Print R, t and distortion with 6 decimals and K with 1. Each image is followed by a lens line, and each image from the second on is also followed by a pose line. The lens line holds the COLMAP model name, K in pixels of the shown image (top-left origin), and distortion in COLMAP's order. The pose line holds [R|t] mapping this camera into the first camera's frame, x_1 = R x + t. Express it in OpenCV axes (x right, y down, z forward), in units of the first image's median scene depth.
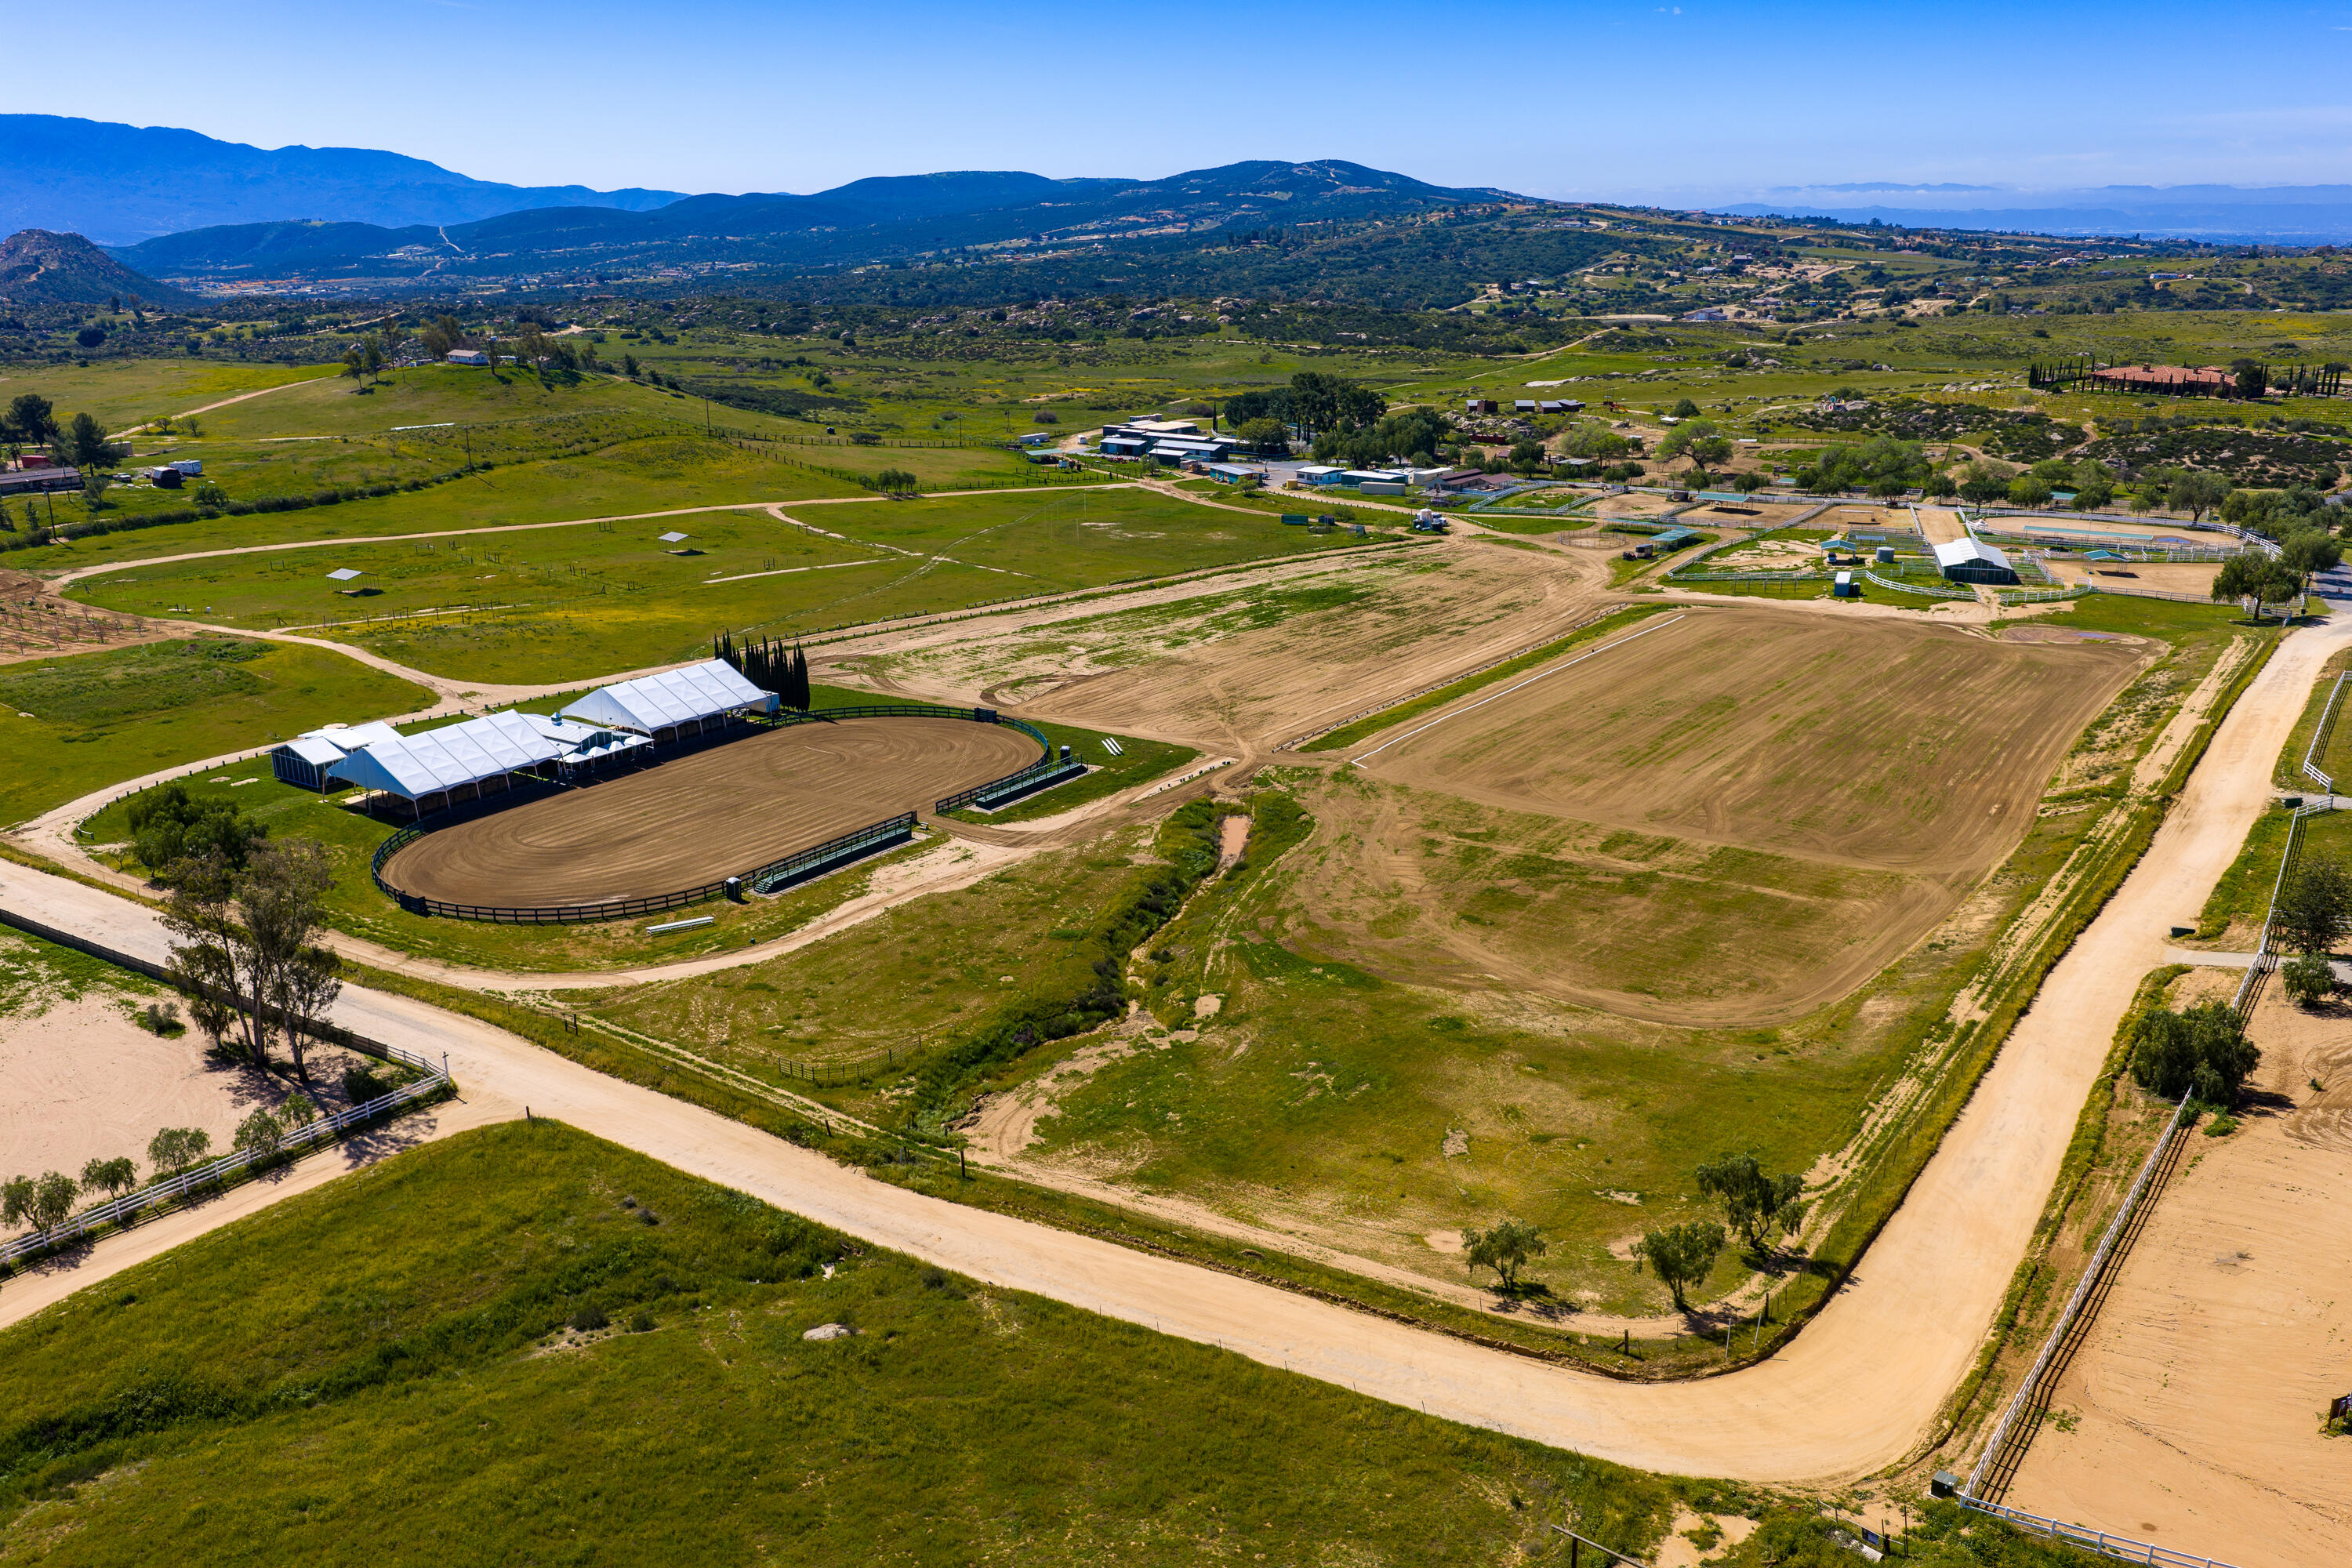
lens RADIAL K [[1937.3, 0, 1176.0], [0, 1937.3, 784.0], [0, 0, 1]] dist [0.054549, -0.113387]
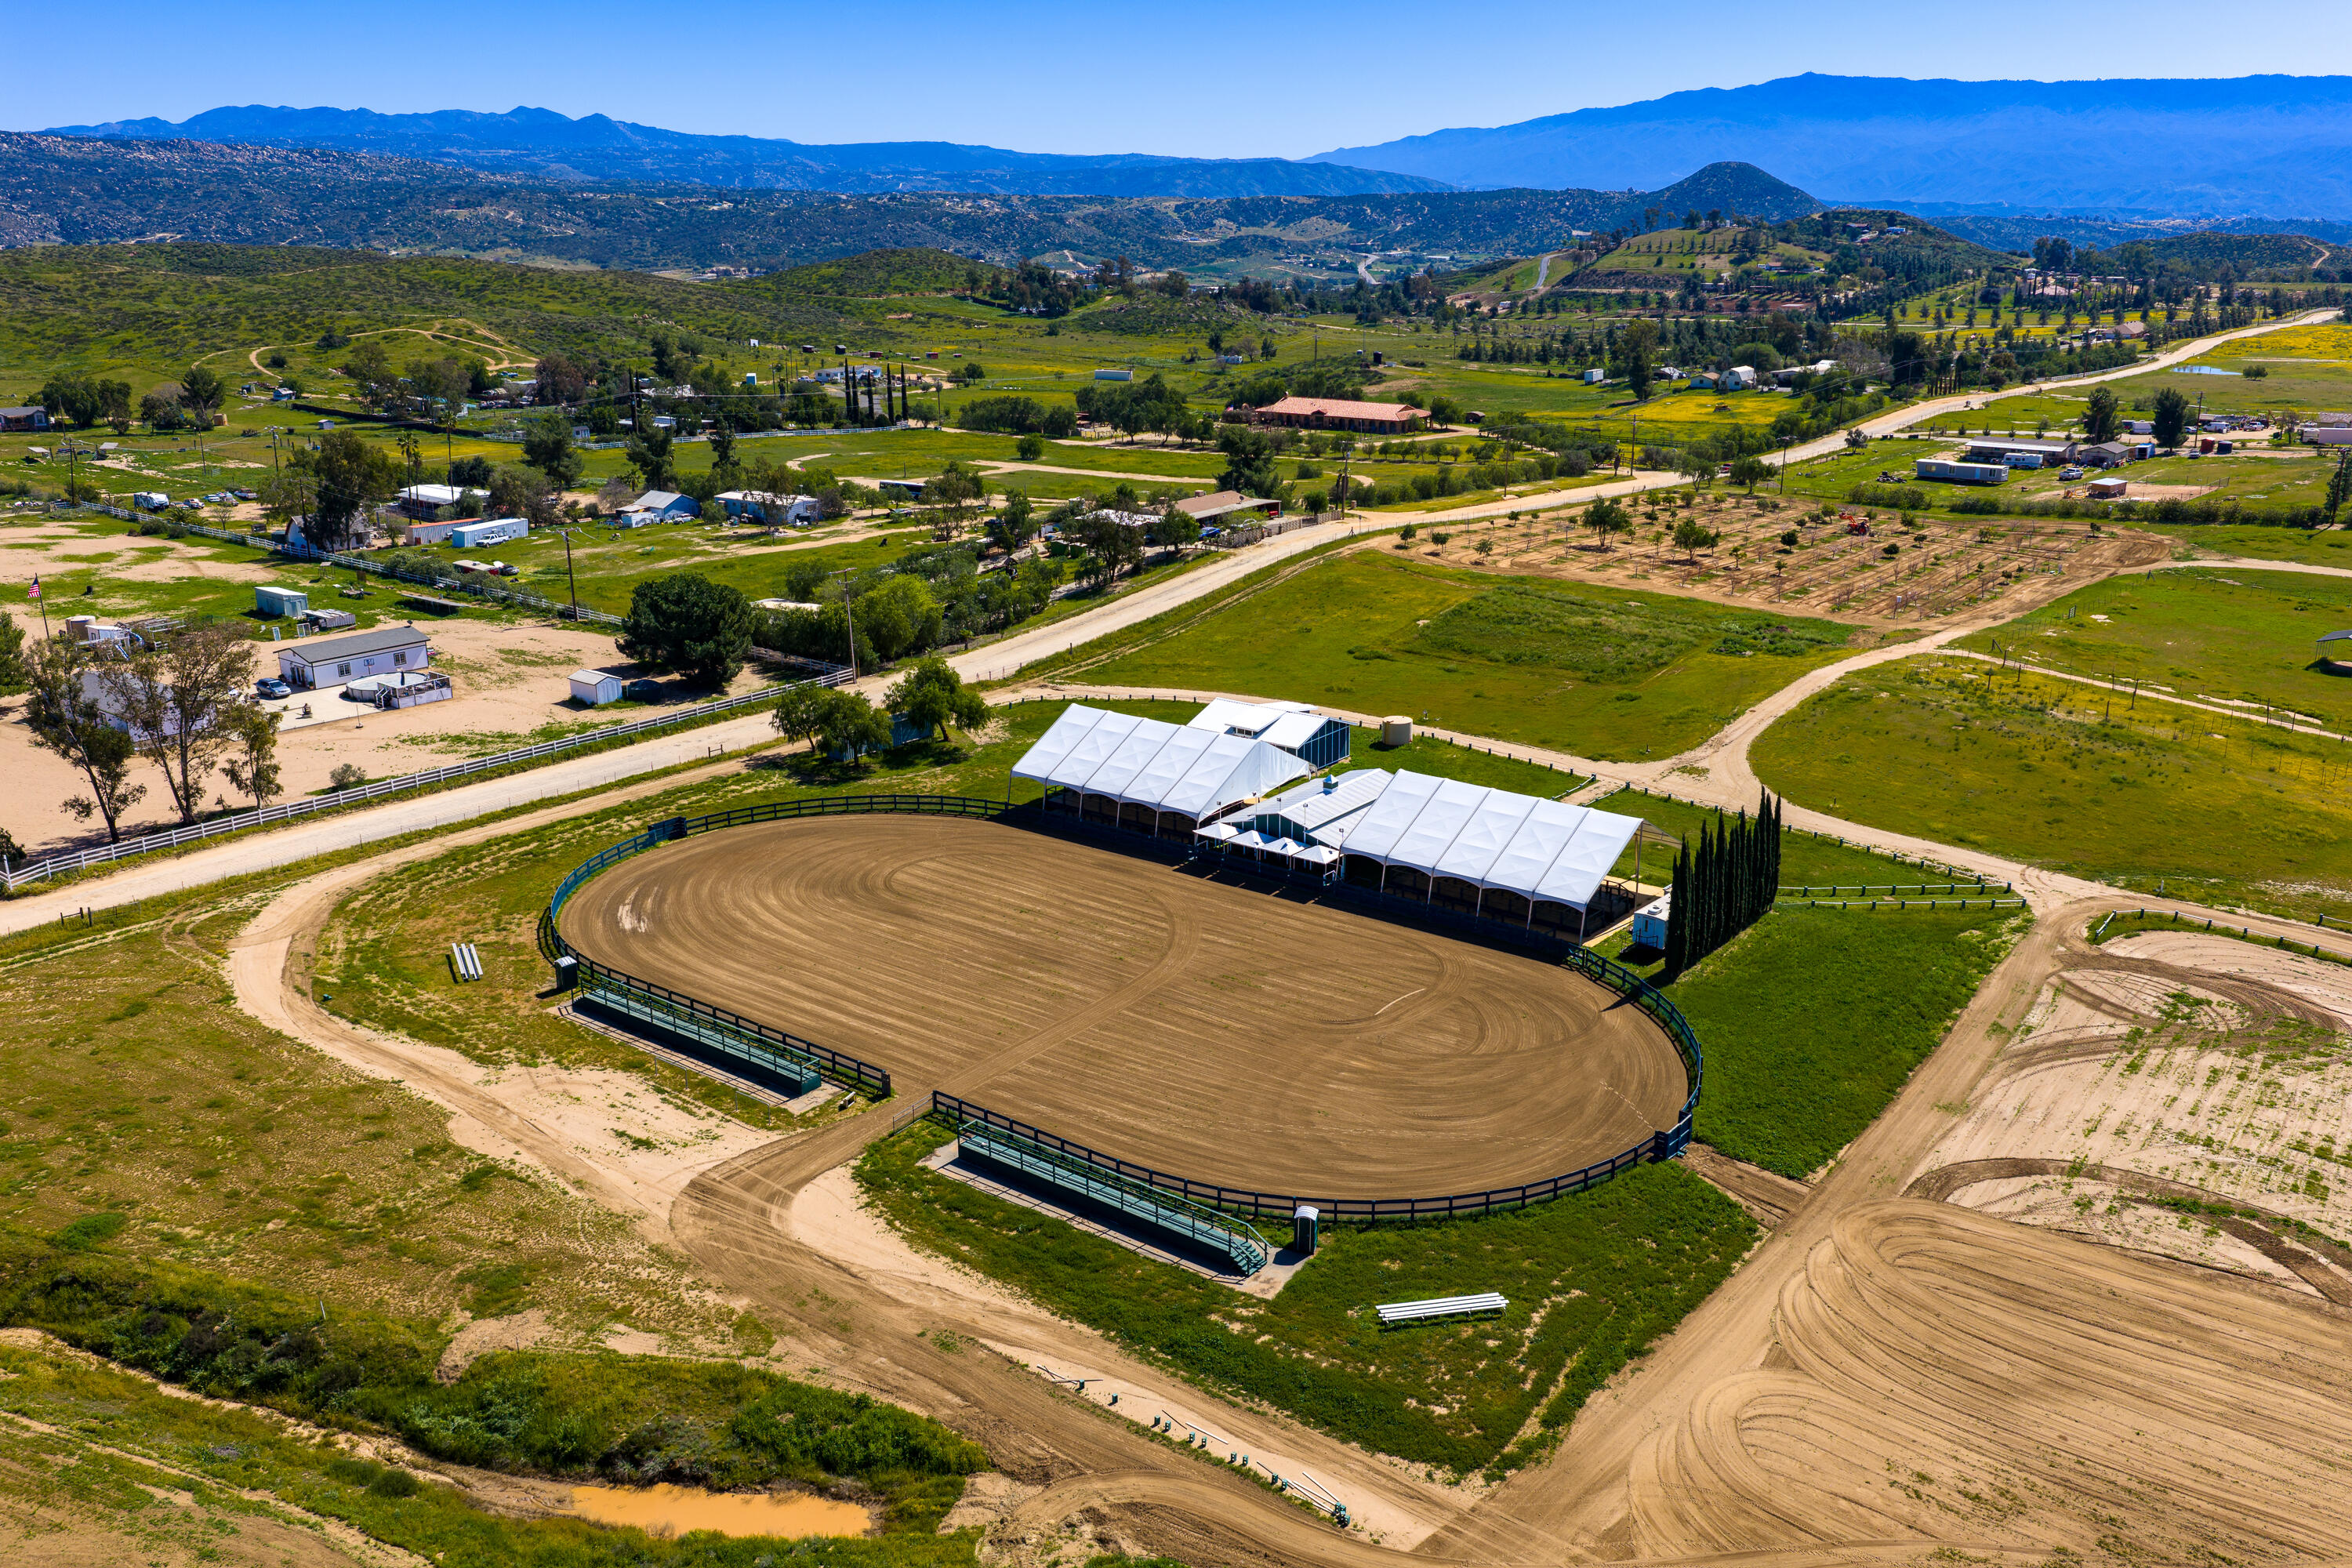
lens RADIAL K [[1937.3, 0, 1176.0], [0, 1937.3, 784.0], [0, 0, 1]] dist [0.054549, -0.113387]
pose [[-0.057733, 0.296334, -0.953338, 0.367036], [-0.287455, 0.909555, 0.300133, -0.257127], [0.956053, 0.291369, 0.032671, 1.110657]]
